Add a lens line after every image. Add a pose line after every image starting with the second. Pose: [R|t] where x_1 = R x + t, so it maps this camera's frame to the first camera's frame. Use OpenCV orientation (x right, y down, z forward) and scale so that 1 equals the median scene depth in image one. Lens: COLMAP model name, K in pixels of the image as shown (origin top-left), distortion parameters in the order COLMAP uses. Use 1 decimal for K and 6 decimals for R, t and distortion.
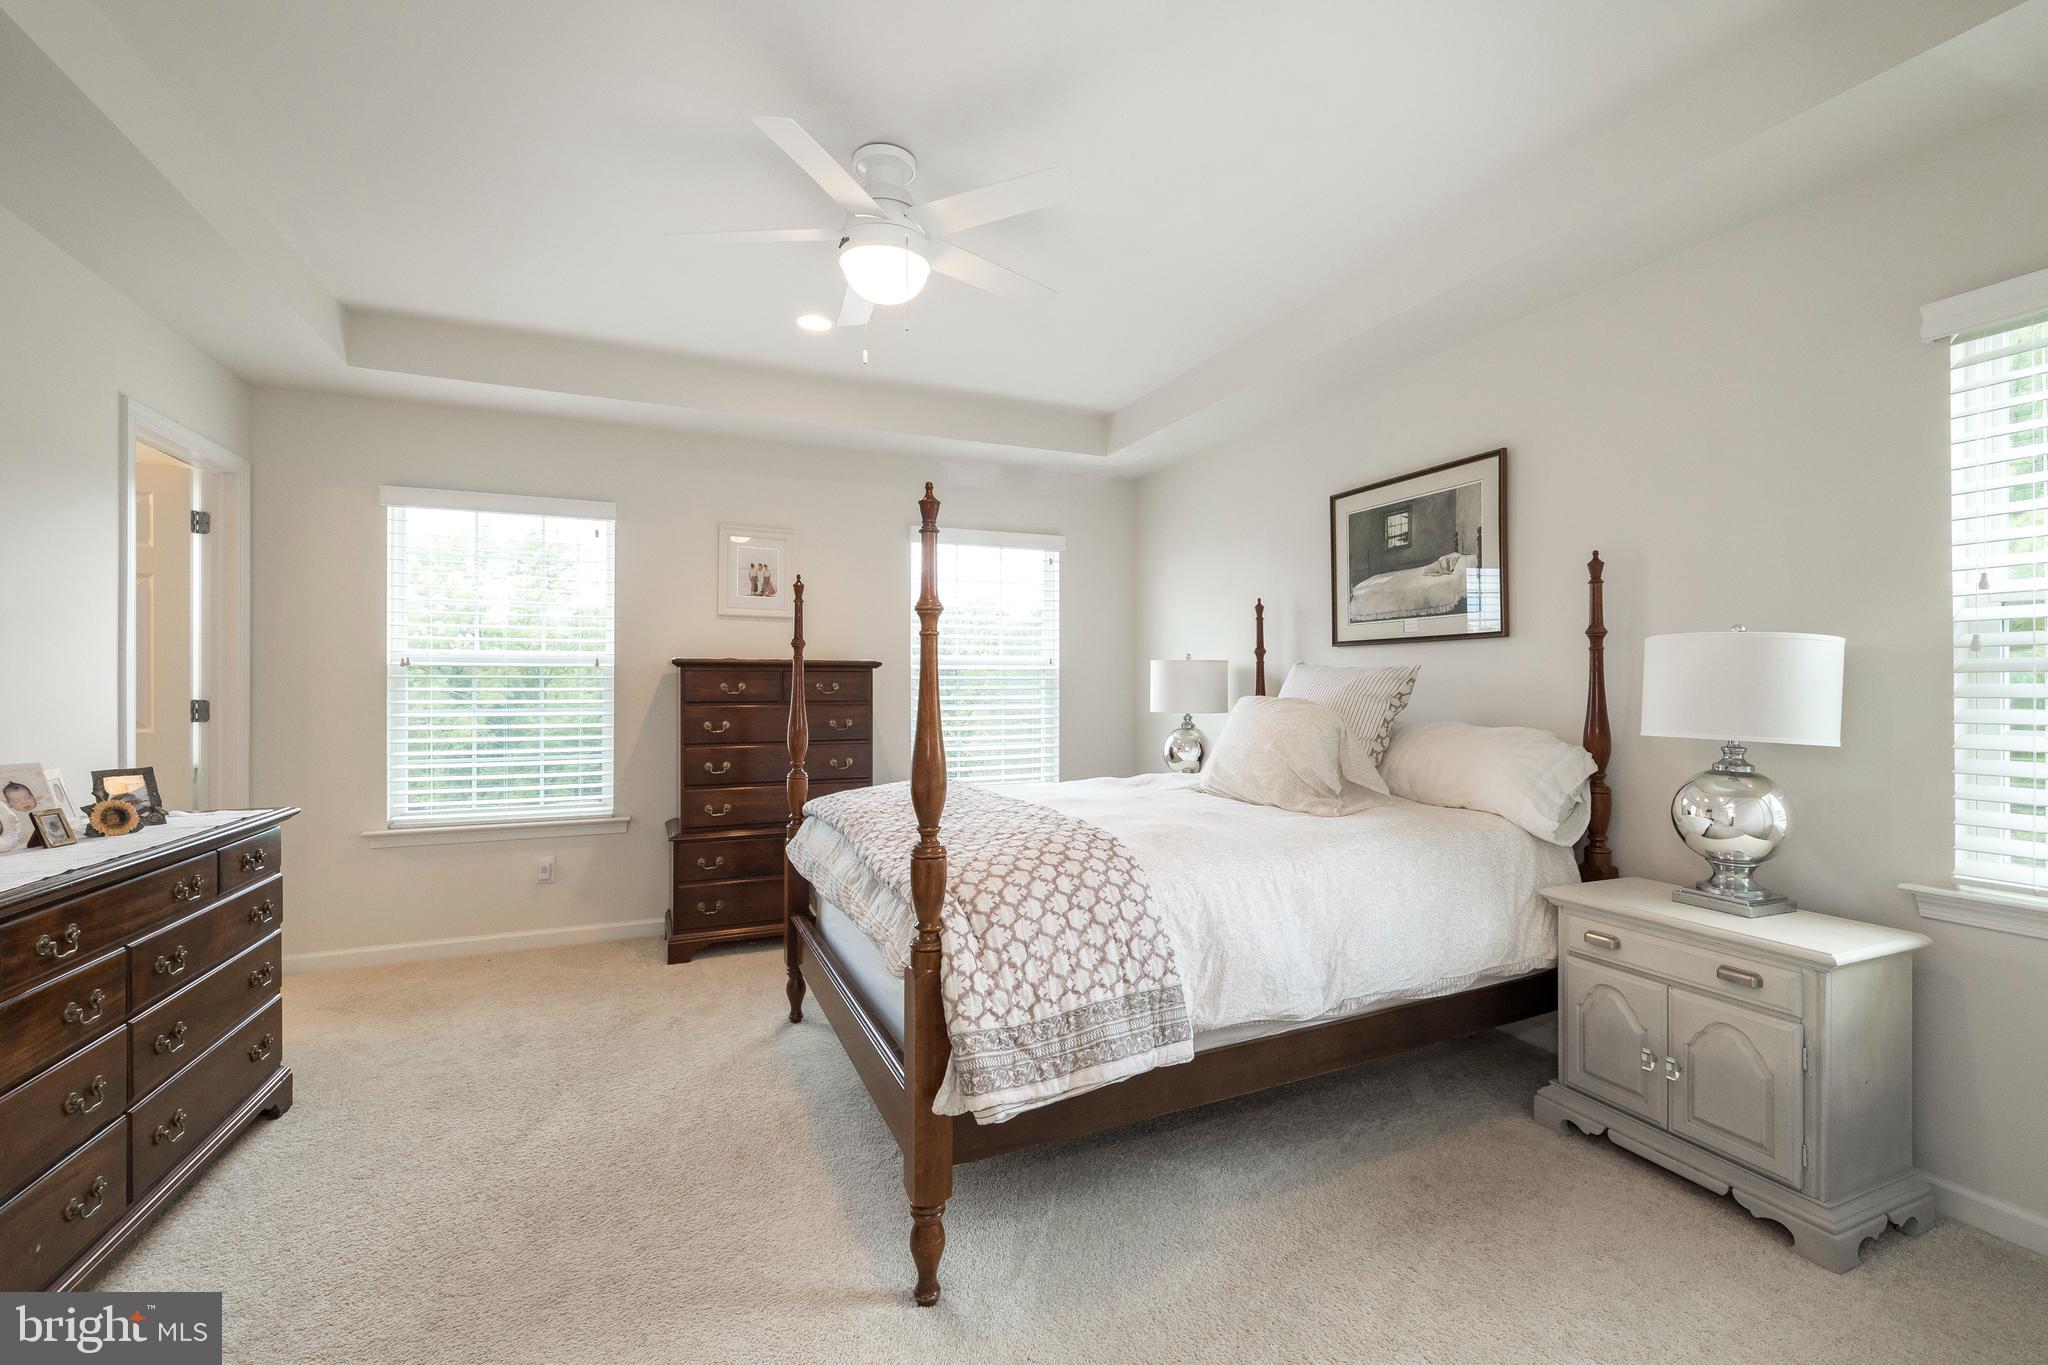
lens RADIAL K [[860.7, 0, 1029.1], [0, 860.7, 682.9], [0, 0, 1]] dist [0.002879, 0.000041]
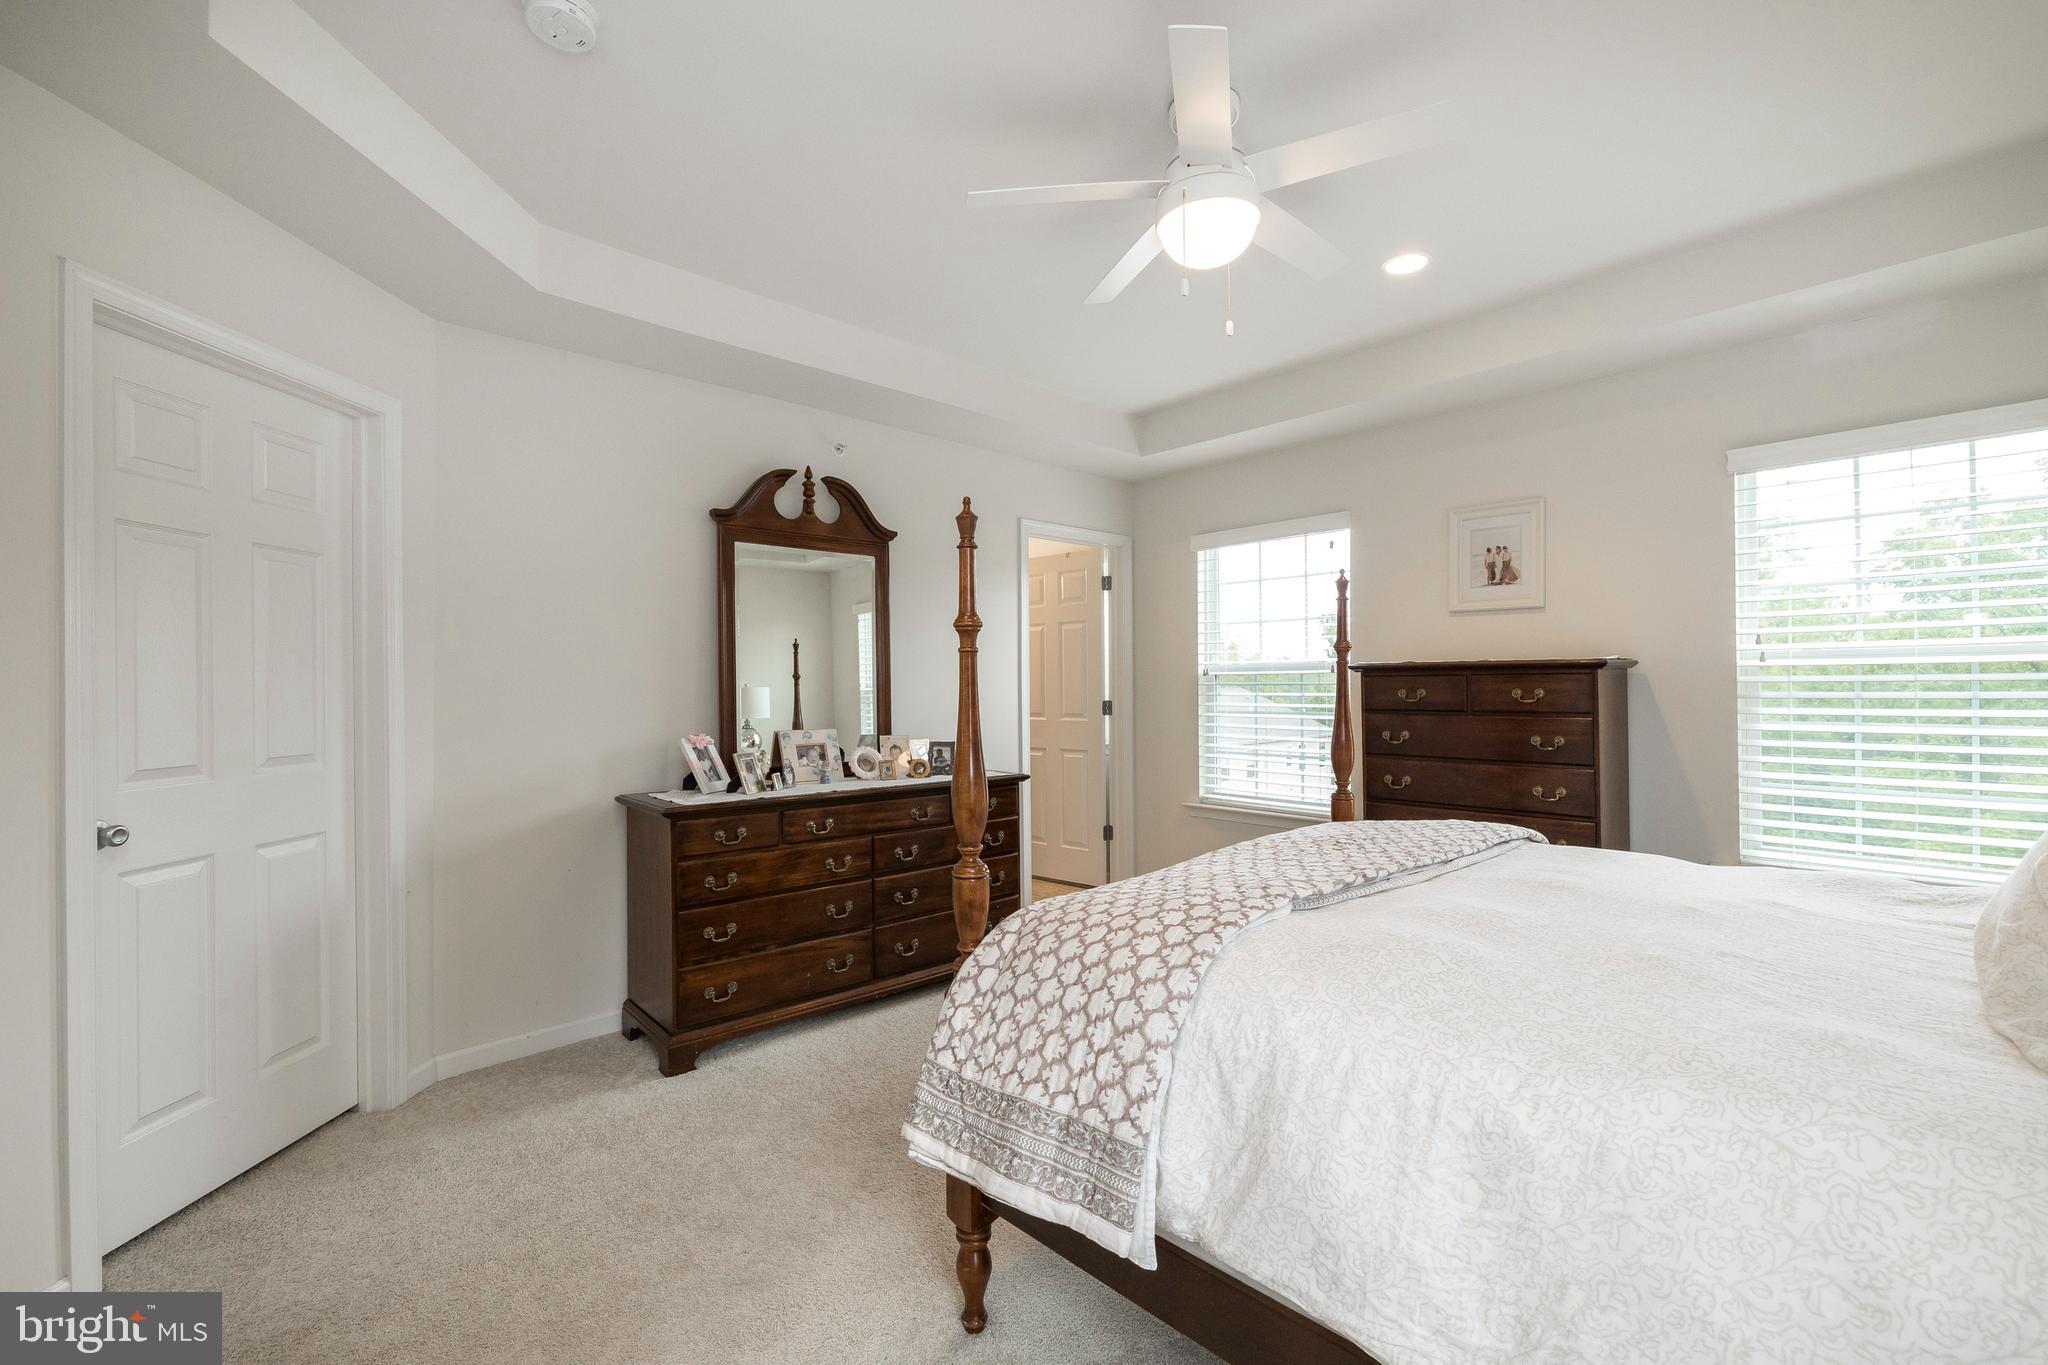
lens RADIAL K [[860.7, 0, 1034.4], [0, 860.7, 683.6], [0, 0, 1]] dist [0.002879, 0.000041]
pose [[0.337043, -0.004656, -0.941478, 0.581598], [0.007783, 0.999967, -0.002159, -0.010855], [0.941457, -0.006600, 0.337068, 0.512586]]
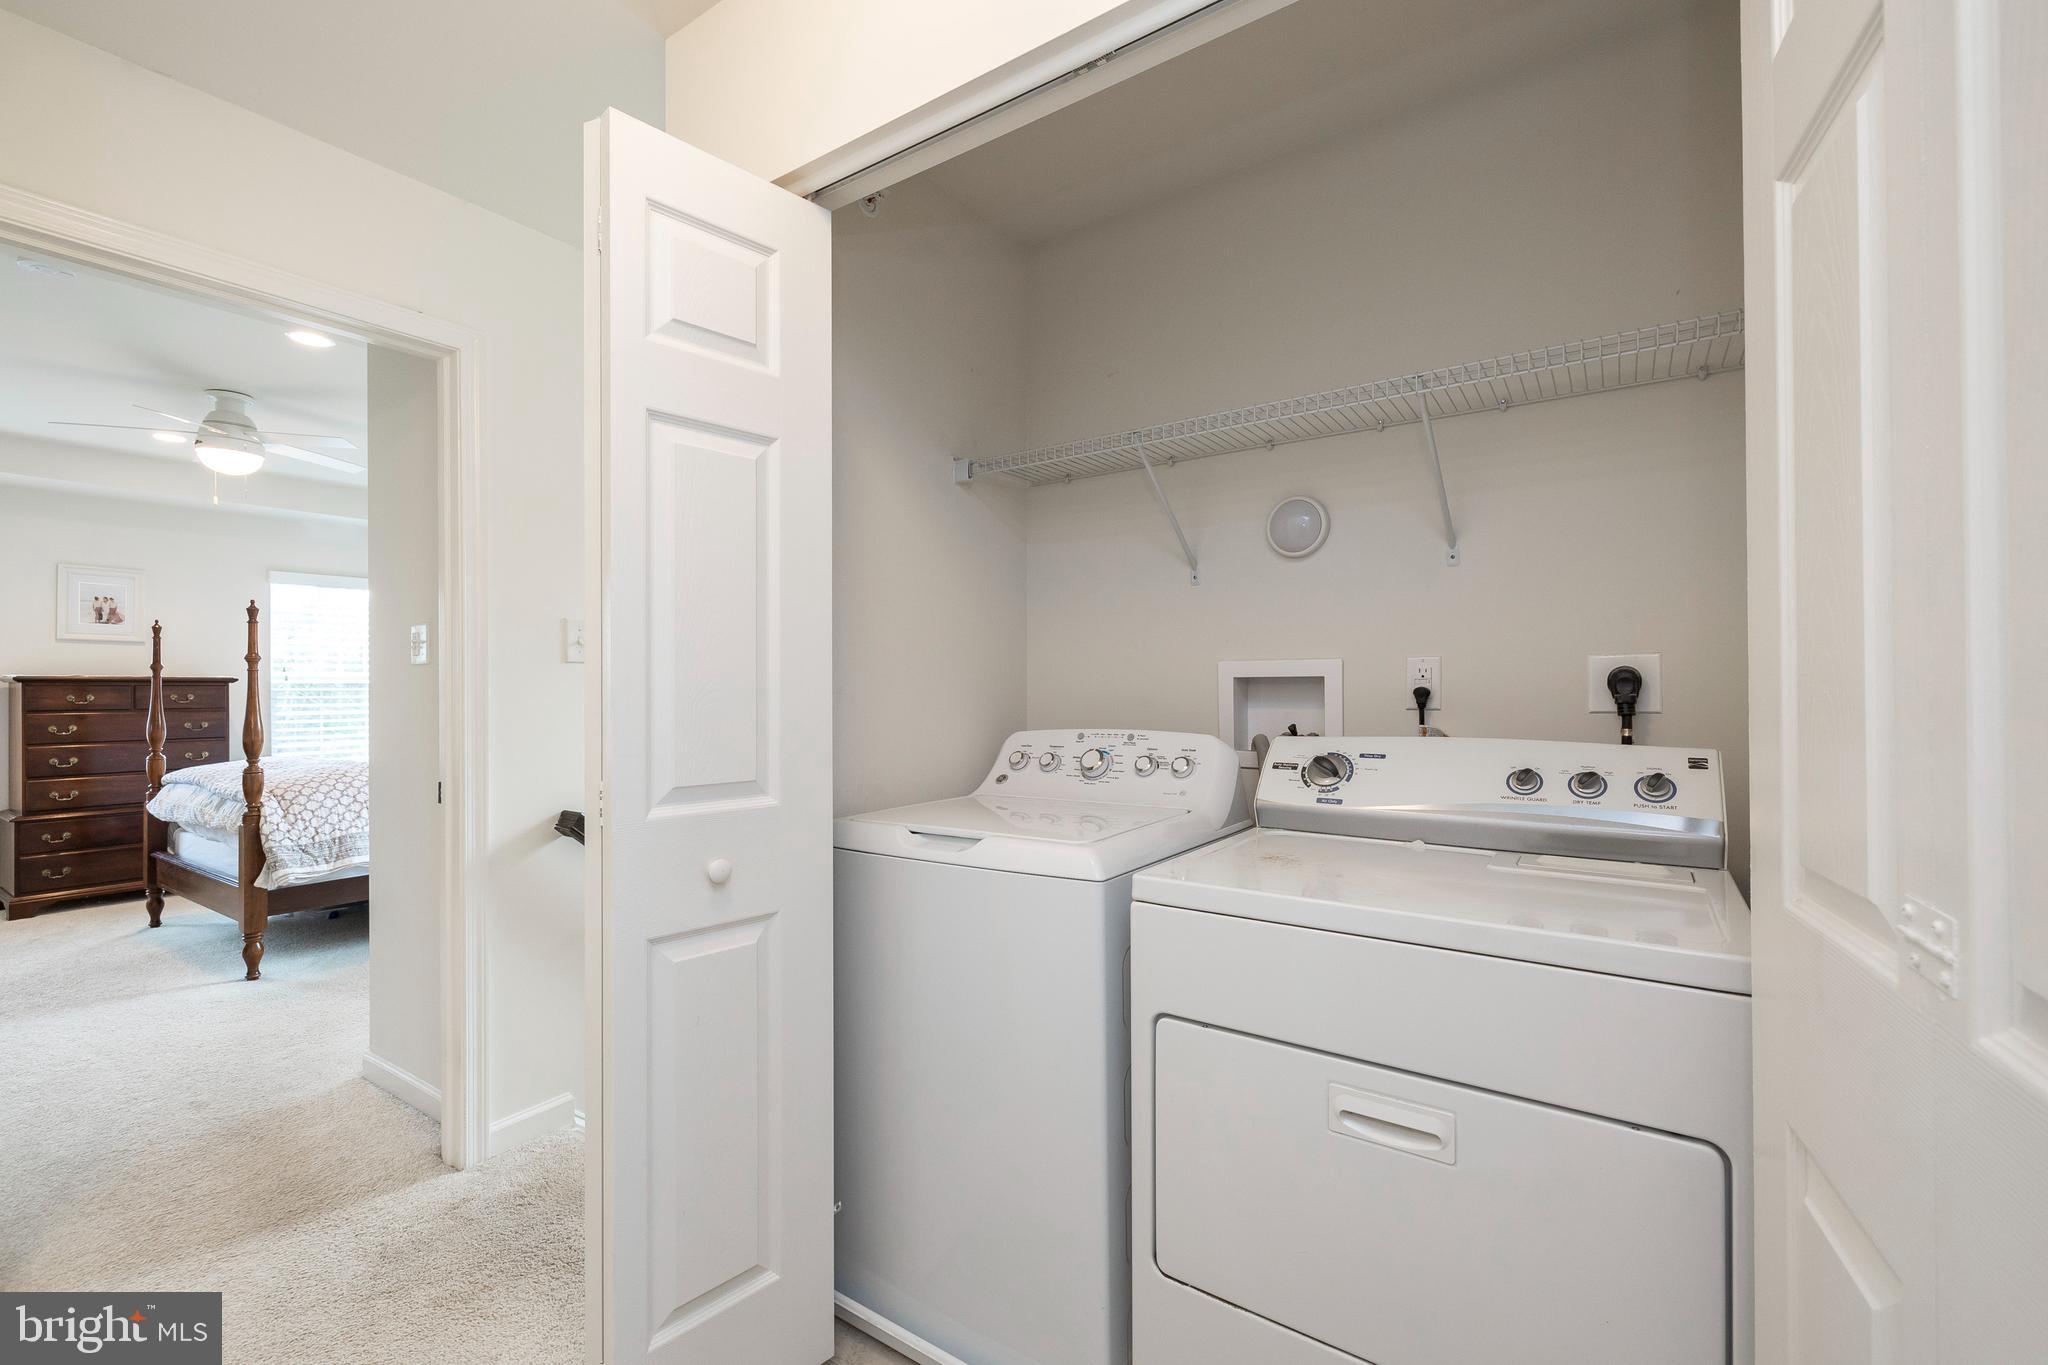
lens RADIAL K [[860.7, 0, 1025.8], [0, 860.7, 685.7], [0, 0, 1]] dist [0.002879, 0.000041]
pose [[0.851809, -0.005658, 0.523821, 0.278441], [0.008882, 0.999954, -0.003642, 0.005595], [-0.523776, 0.007755, 0.851820, -1.286436]]
